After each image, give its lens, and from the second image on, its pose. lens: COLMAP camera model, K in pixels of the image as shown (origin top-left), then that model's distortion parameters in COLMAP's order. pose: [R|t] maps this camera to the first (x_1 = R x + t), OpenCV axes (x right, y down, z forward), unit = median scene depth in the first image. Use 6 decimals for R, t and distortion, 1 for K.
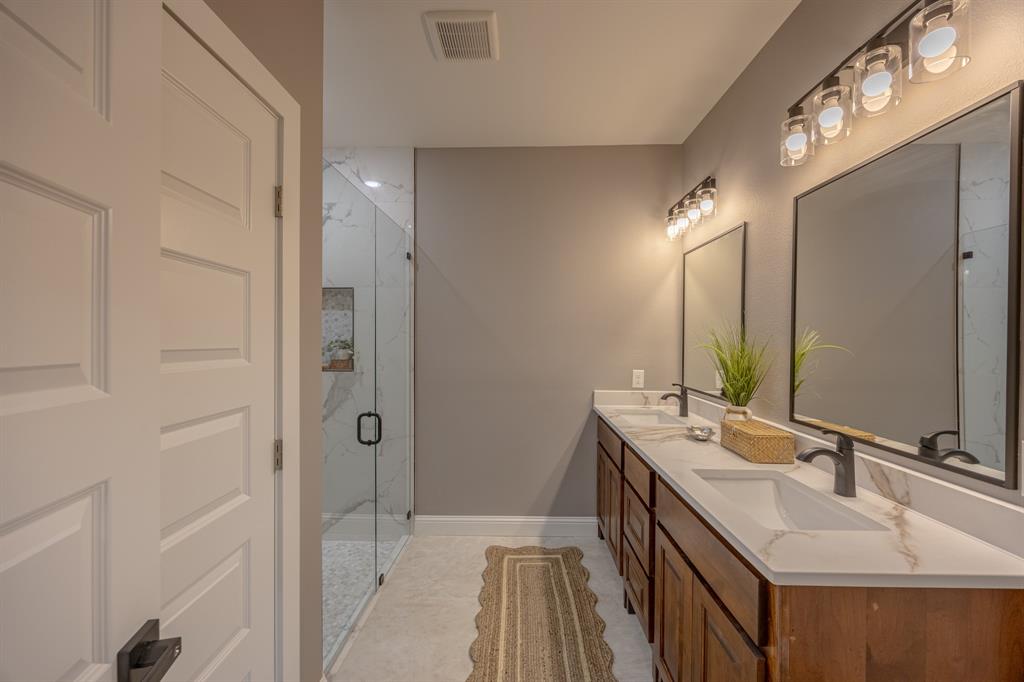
lens RADIAL K [[387.6, 0, 512.1], [0, 387.6, 342.5], [0, 0, 1]] dist [-0.003132, 0.000982]
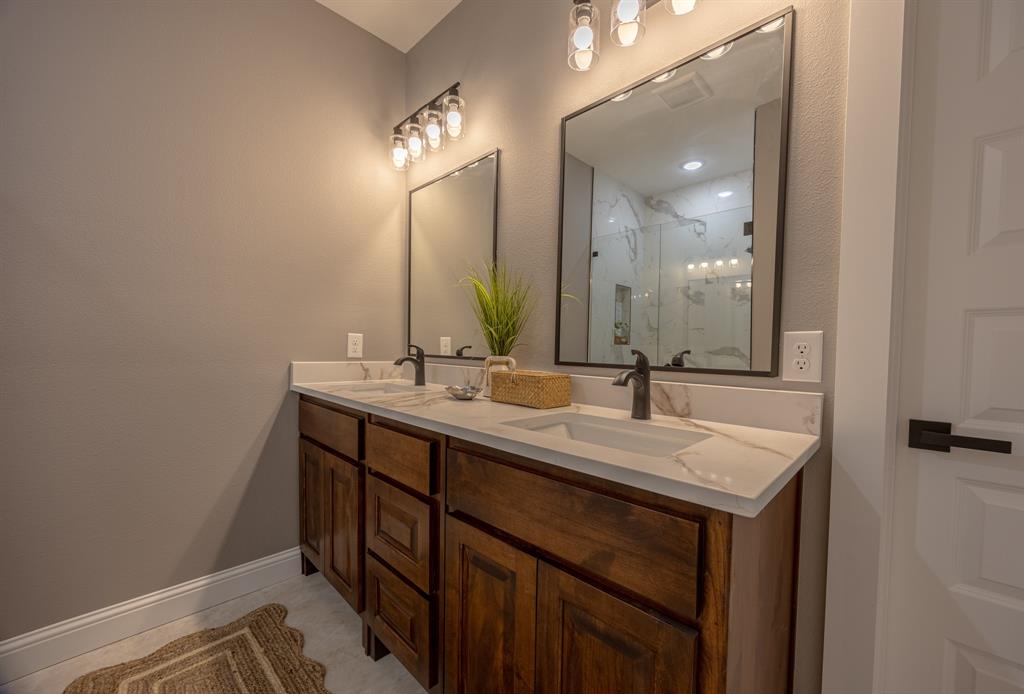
lens RADIAL K [[408.1, 0, 507.2], [0, 408.1, 361.0], [0, 0, 1]] dist [0.006532, -0.002331]
pose [[0.697505, -0.017050, 0.716377, -0.041387], [-0.005464, 0.999561, 0.029110, 0.117644], [-0.716559, -0.024218, 0.697106, 0.284201]]
